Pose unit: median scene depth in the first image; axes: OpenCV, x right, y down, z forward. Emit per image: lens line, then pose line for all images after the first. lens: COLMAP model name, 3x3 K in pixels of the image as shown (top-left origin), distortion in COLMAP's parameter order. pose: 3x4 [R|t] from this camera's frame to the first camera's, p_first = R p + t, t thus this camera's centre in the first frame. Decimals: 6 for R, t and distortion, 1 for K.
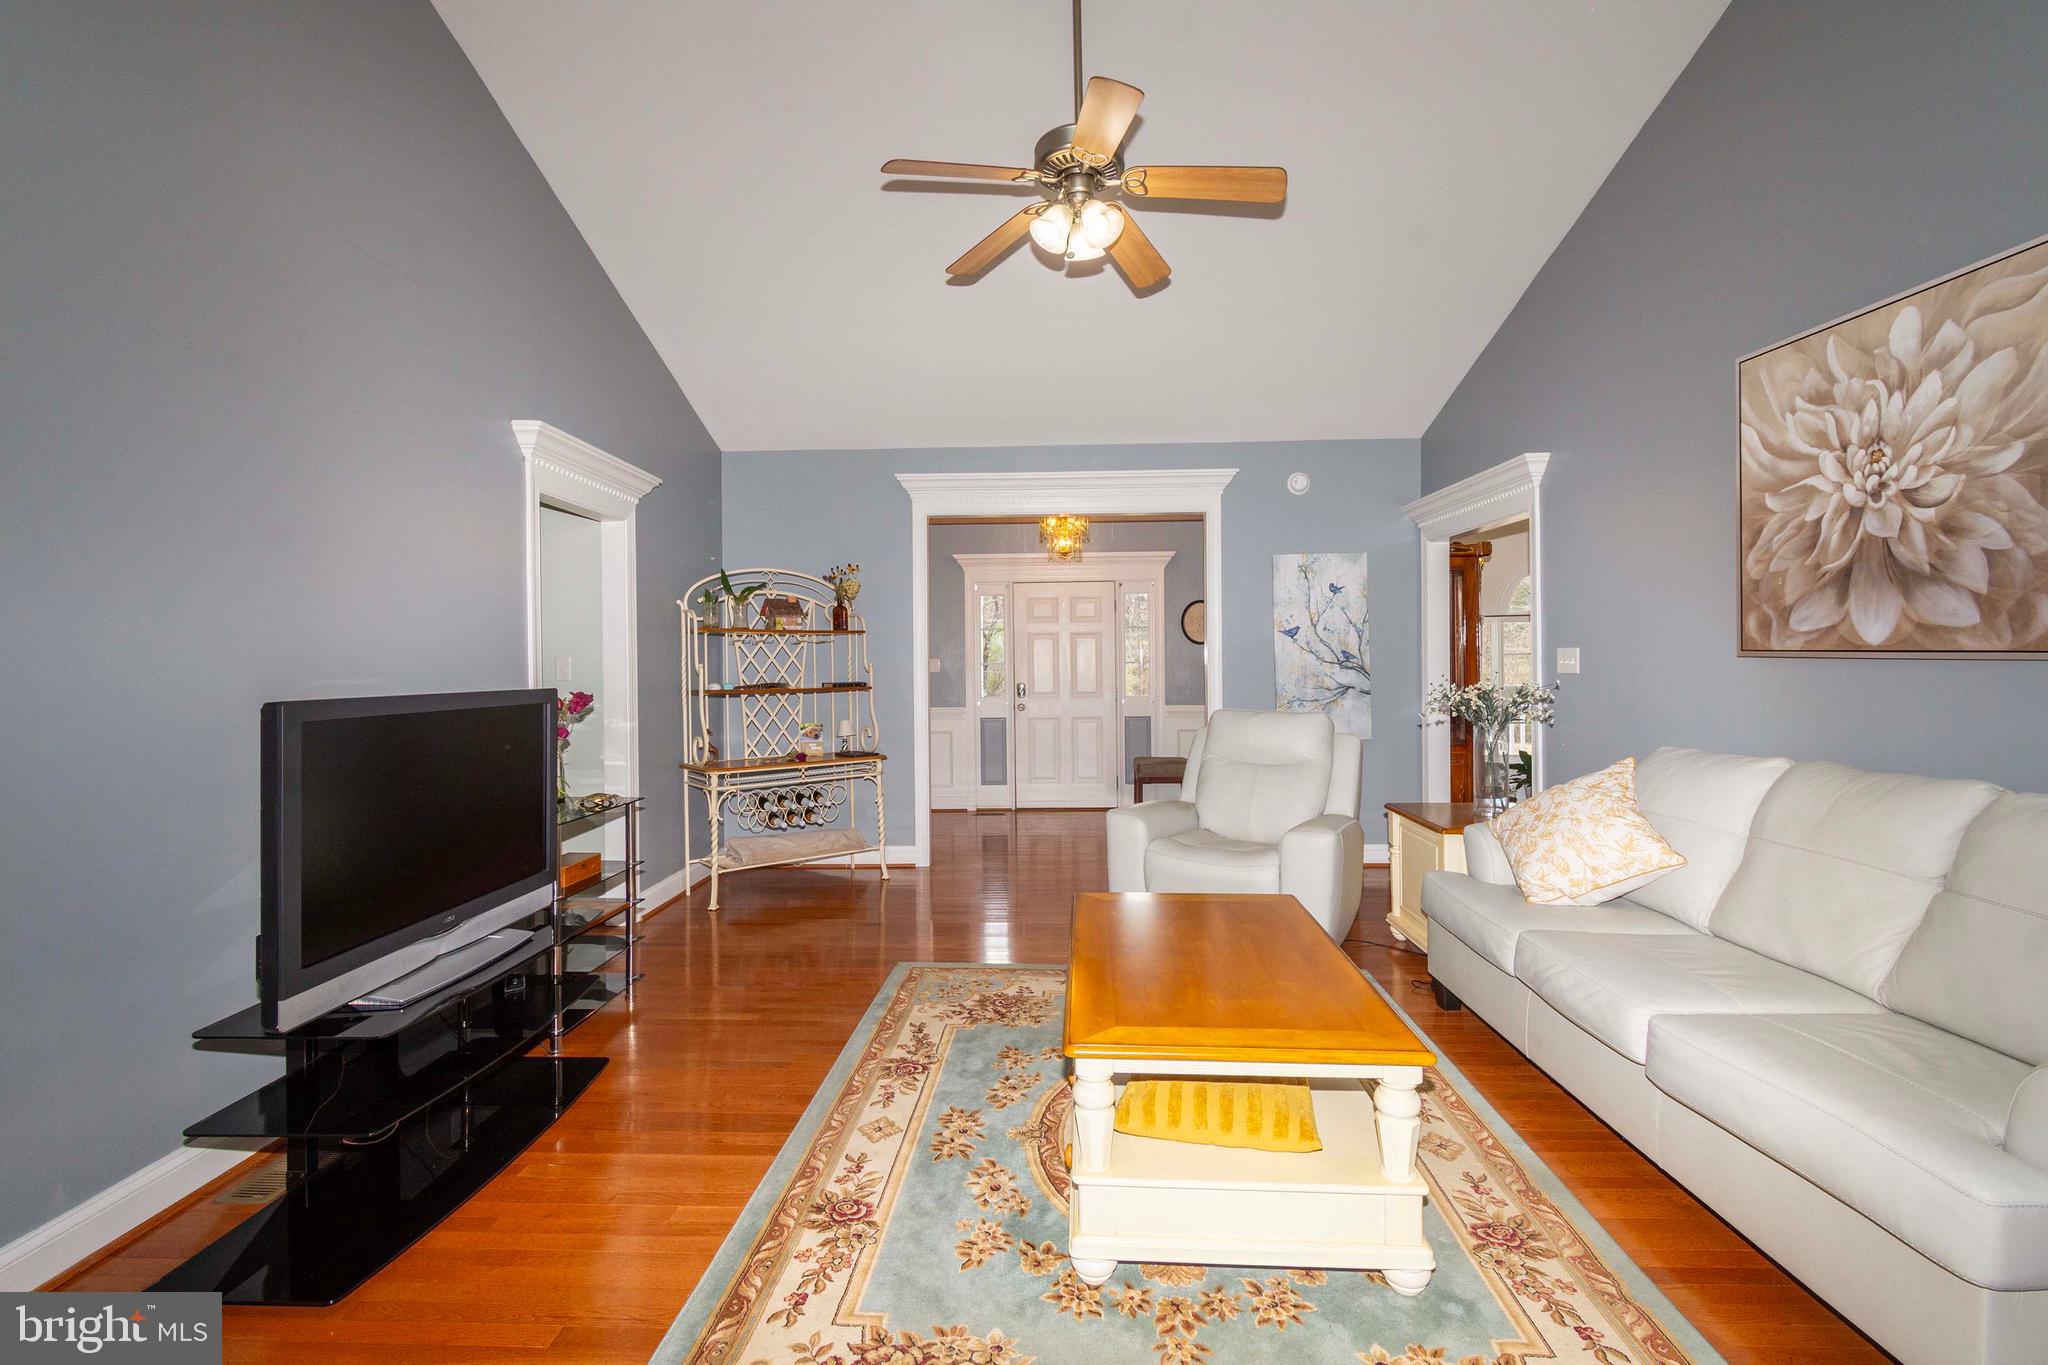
lens RADIAL K [[902.8, 0, 1023.6], [0, 902.8, 675.6], [0, 0, 1]] dist [0.000265, -0.000781]
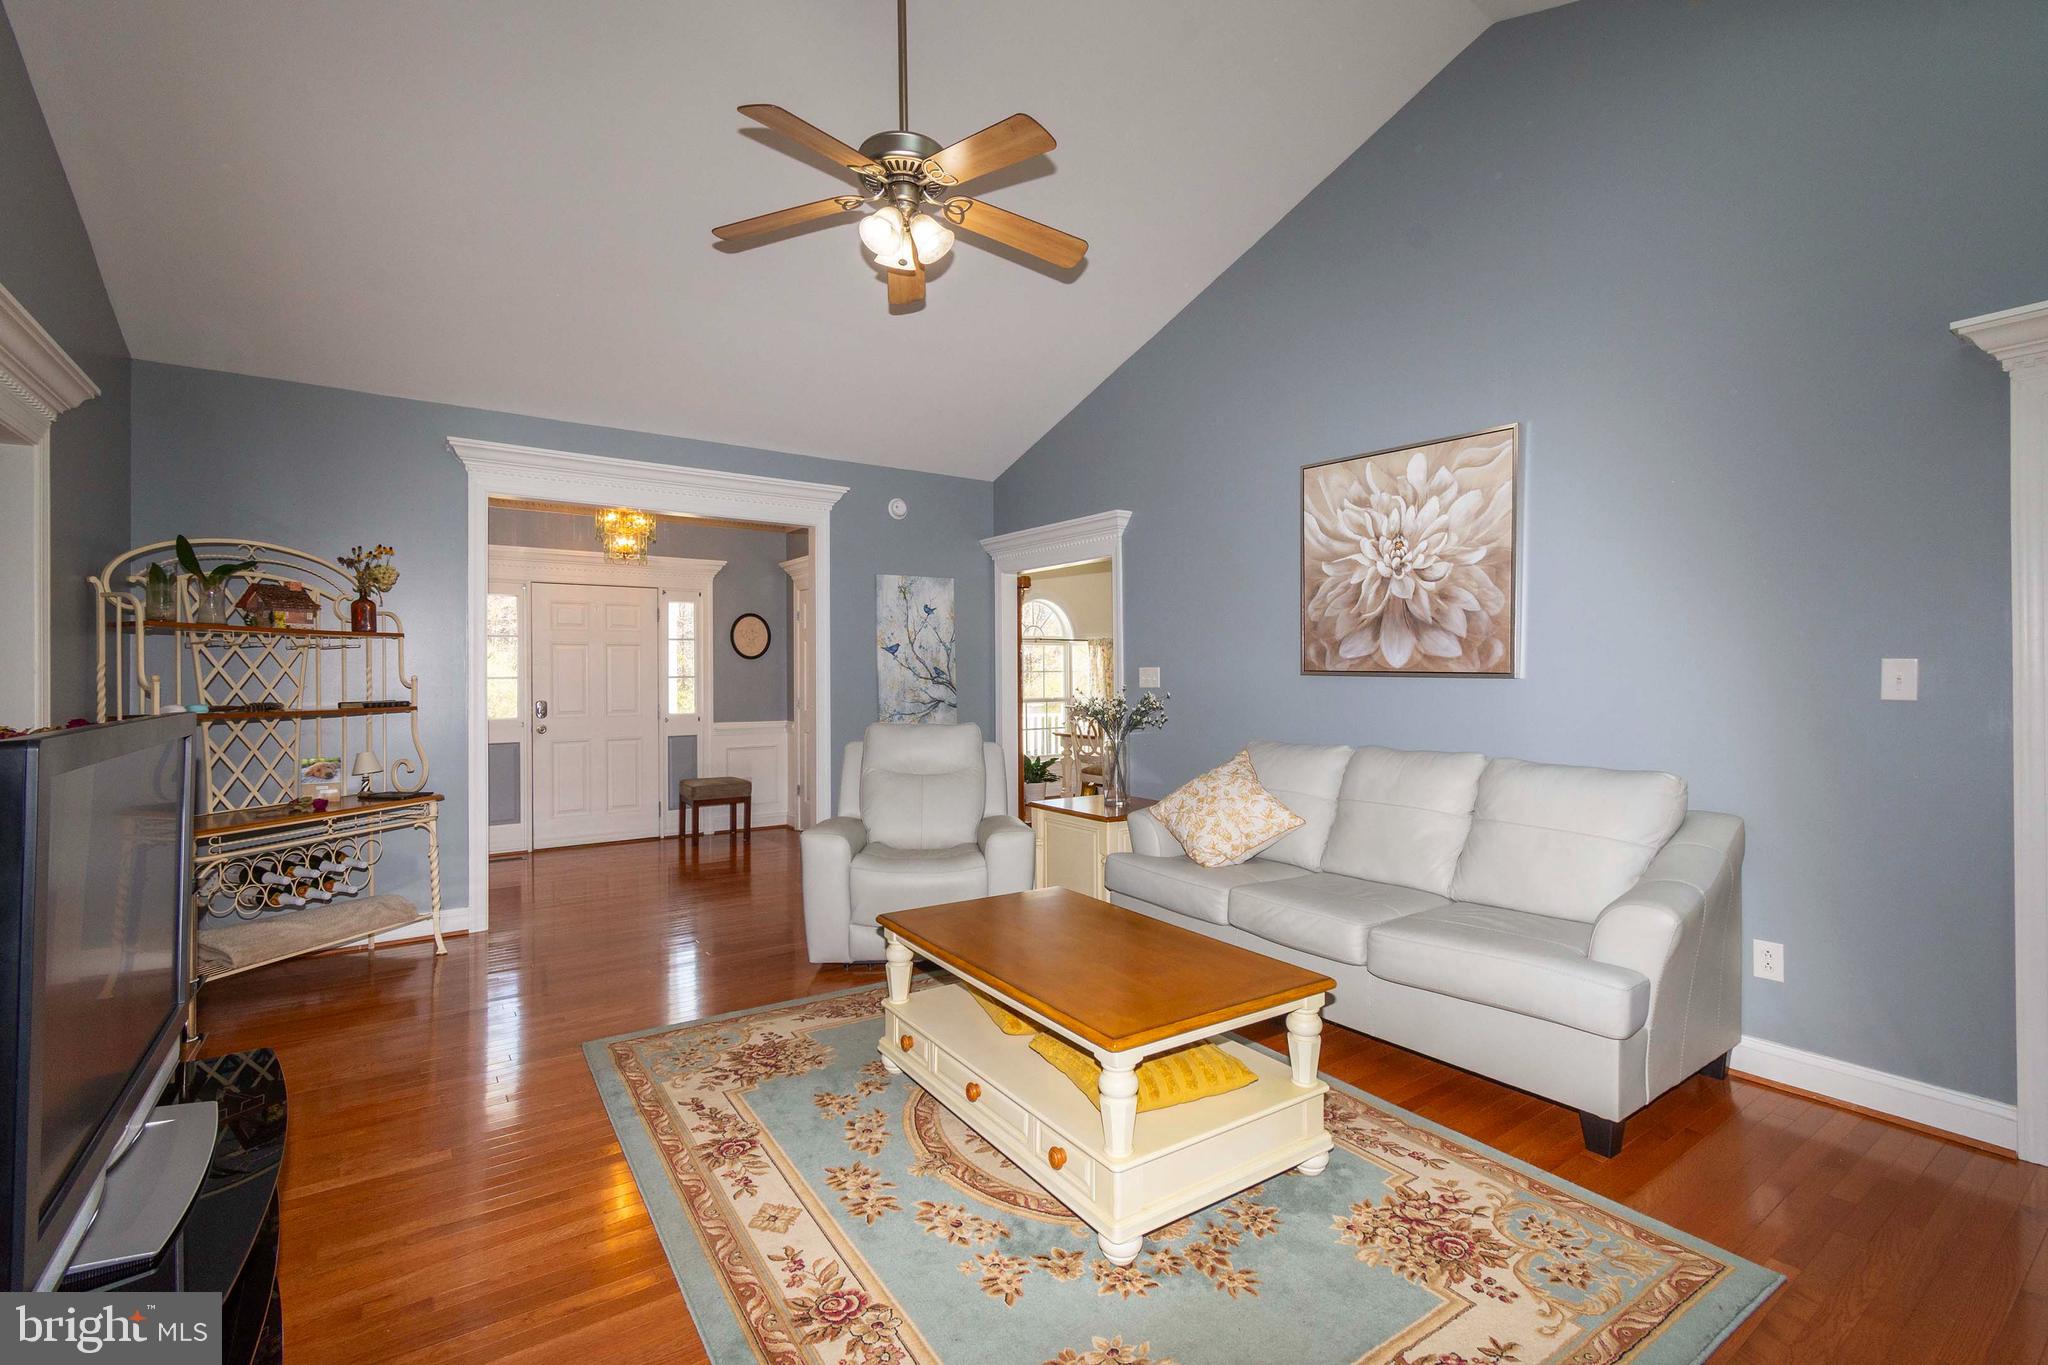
lens RADIAL K [[902.8, 0, 1023.6], [0, 902.8, 675.6], [0, 0, 1]] dist [0.000265, -0.000781]
pose [[0.796517, 0.006703, 0.604579, -0.424487], [0.004115, 0.999855, -0.016507, 0.001269], [-0.604602, 0.015636, 0.796374, 0.140916]]
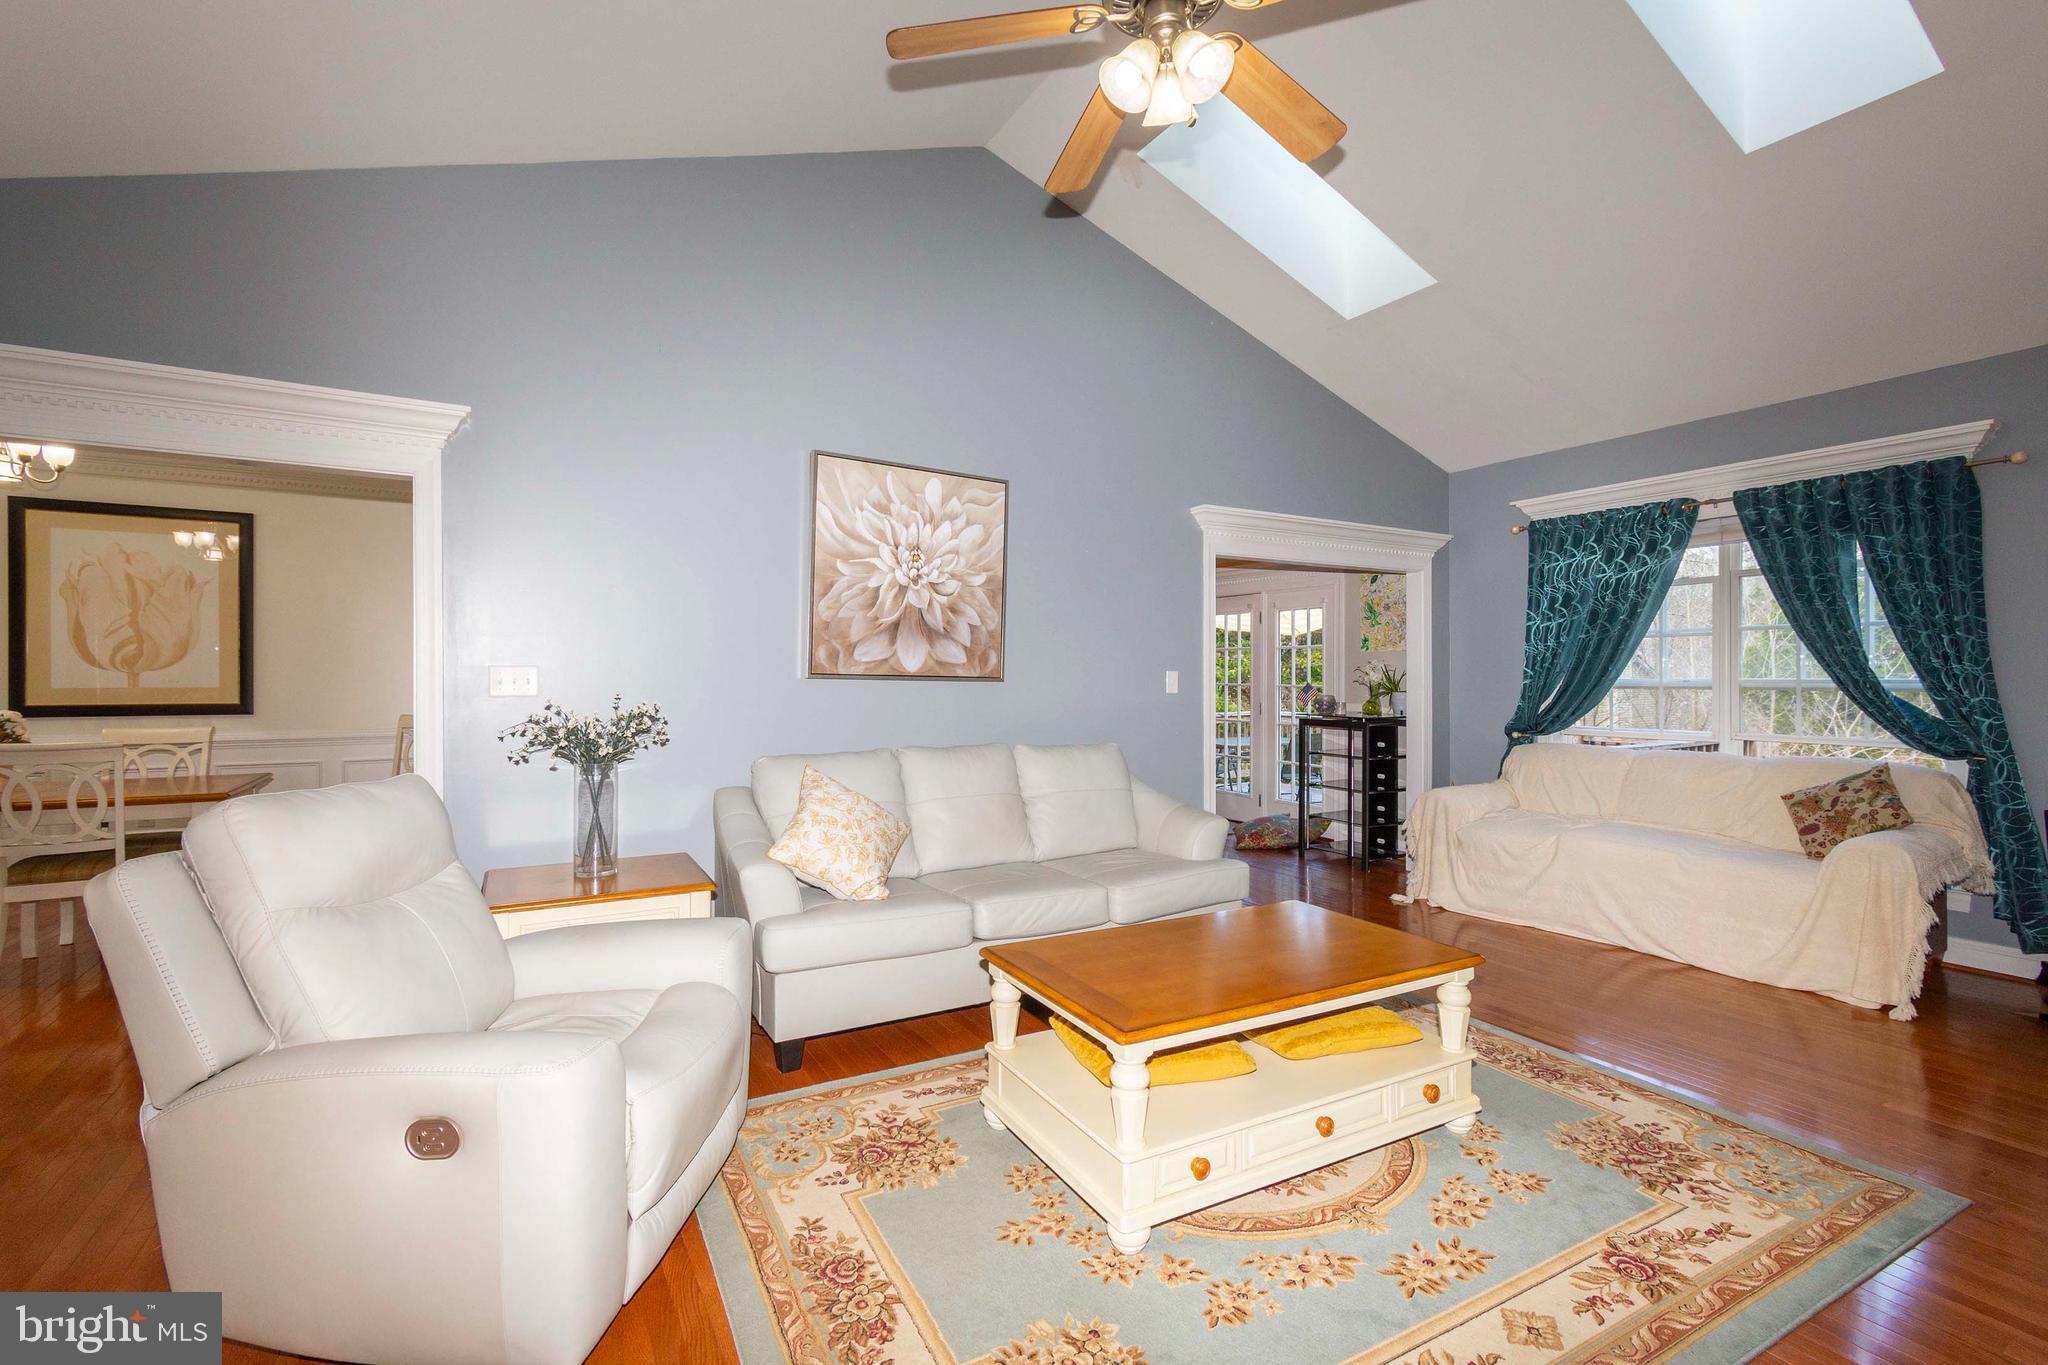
lens RADIAL K [[902.8, 0, 1023.6], [0, 902.8, 675.6], [0, 0, 1]] dist [0.000265, -0.000781]
pose [[-0.532467, 0.009313, 0.846400, -0.478489], [0.014189, 0.999897, -0.002075, -0.018538], [-0.846332, 0.010905, -0.532544, 1.475357]]
